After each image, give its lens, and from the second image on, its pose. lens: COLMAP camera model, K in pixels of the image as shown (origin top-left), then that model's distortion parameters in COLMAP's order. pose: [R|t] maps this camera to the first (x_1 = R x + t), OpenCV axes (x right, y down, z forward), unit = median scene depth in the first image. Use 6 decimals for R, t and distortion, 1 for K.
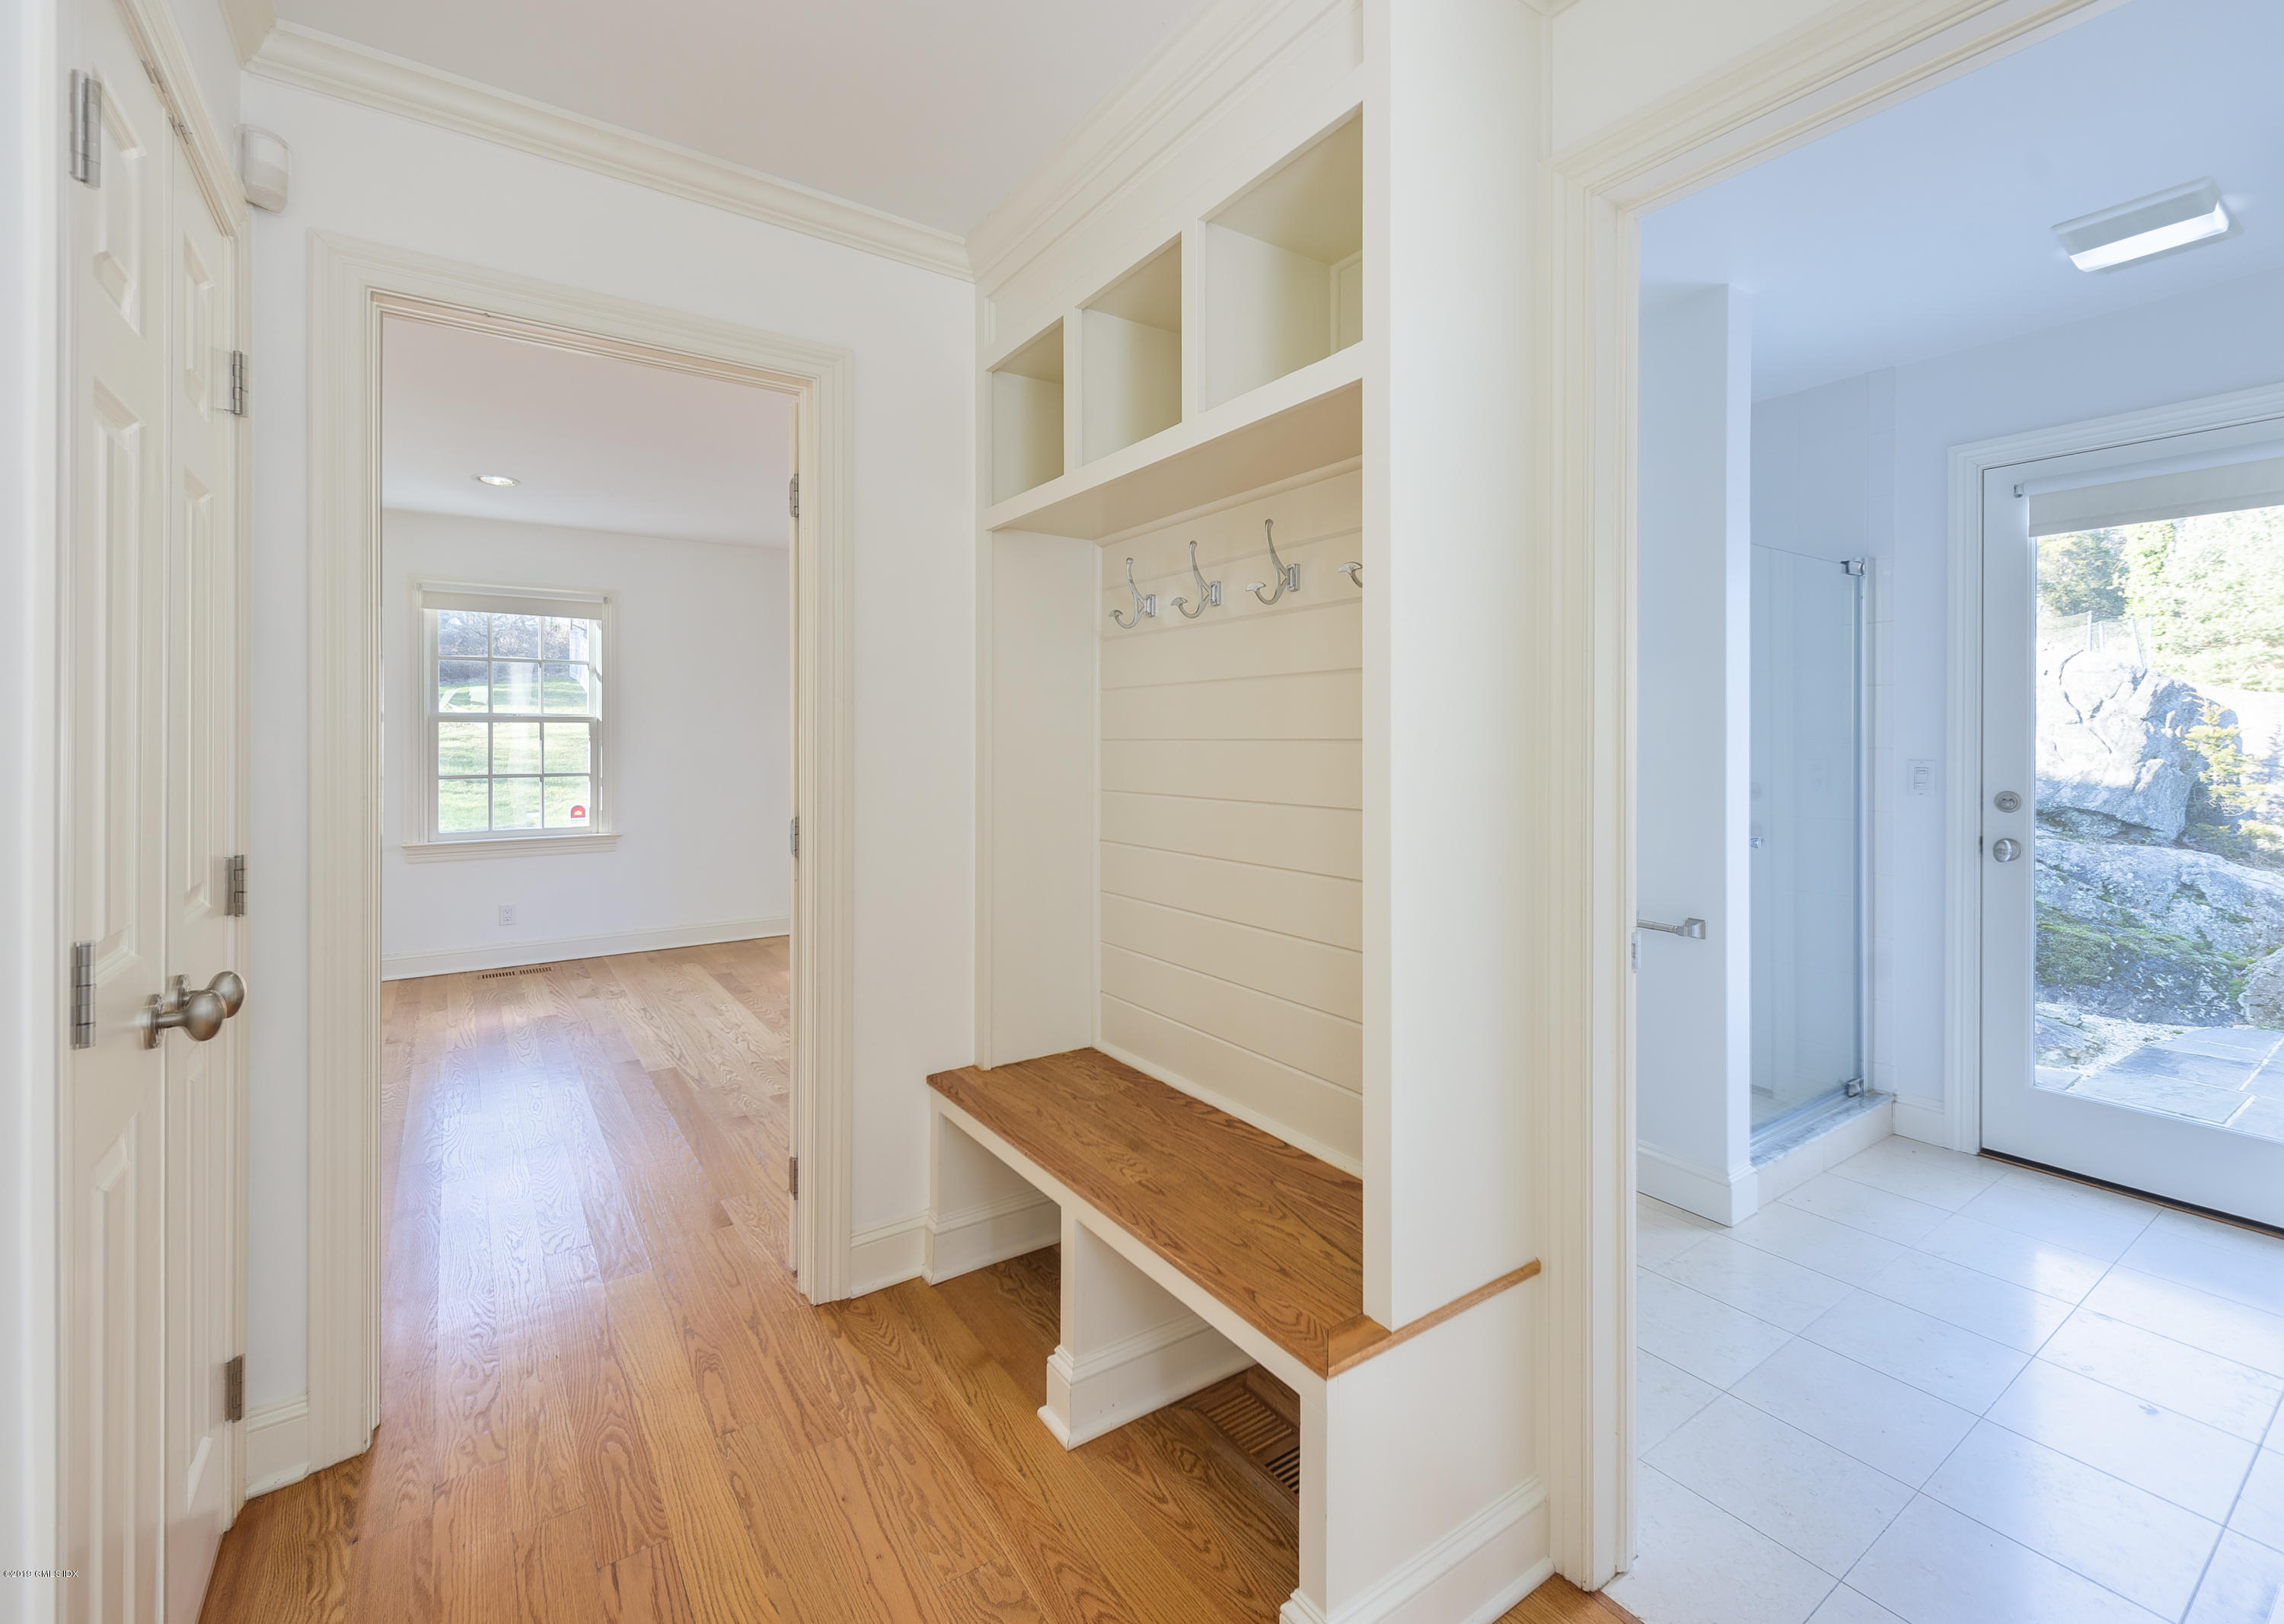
lens RADIAL K [[992.4, 0, 1144.5], [0, 992.4, 738.4], [0, 0, 1]] dist [0.000424, 0.000023]
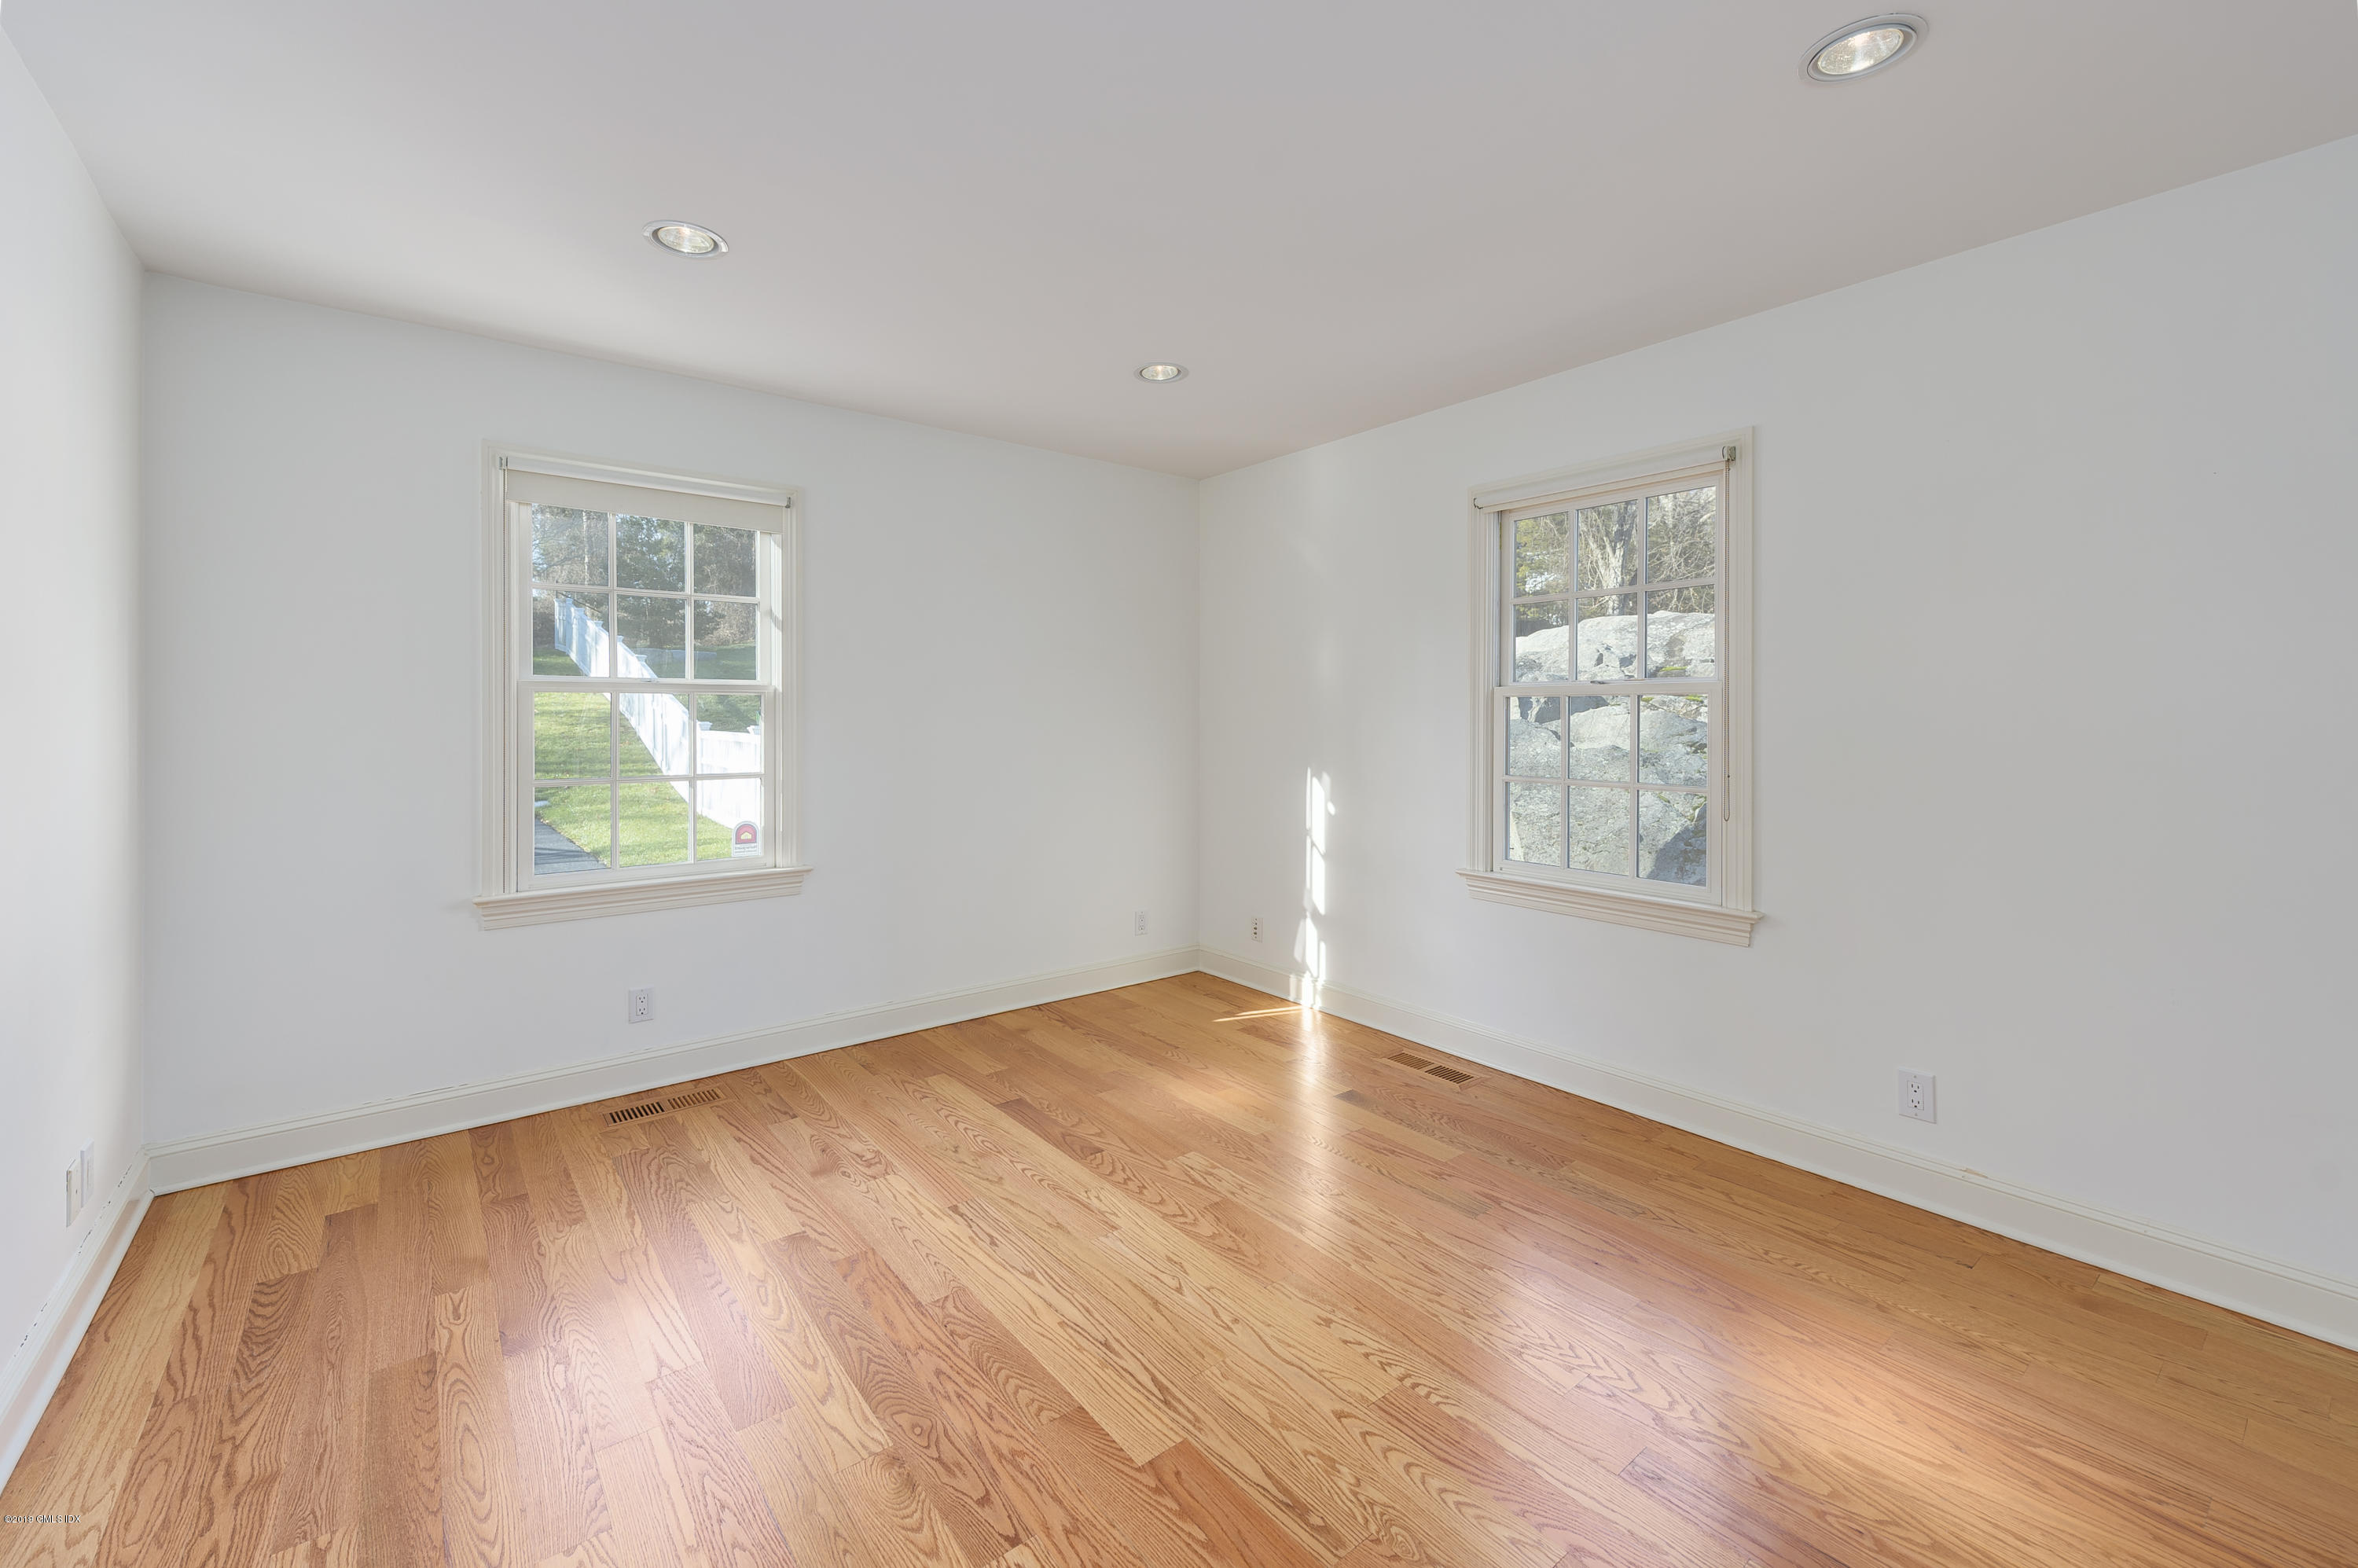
lens RADIAL K [[977.8, 0, 1176.2], [0, 977.8, 713.0], [0, 0, 1]] dist [-0.000119, -0.000001]
pose [[0.998386, -0.000739, 0.056786, -0.332201], [0.000598, 0.999997, 0.002508, -0.004911], [-0.056788, -0.002470, 0.998383, 0.361601]]
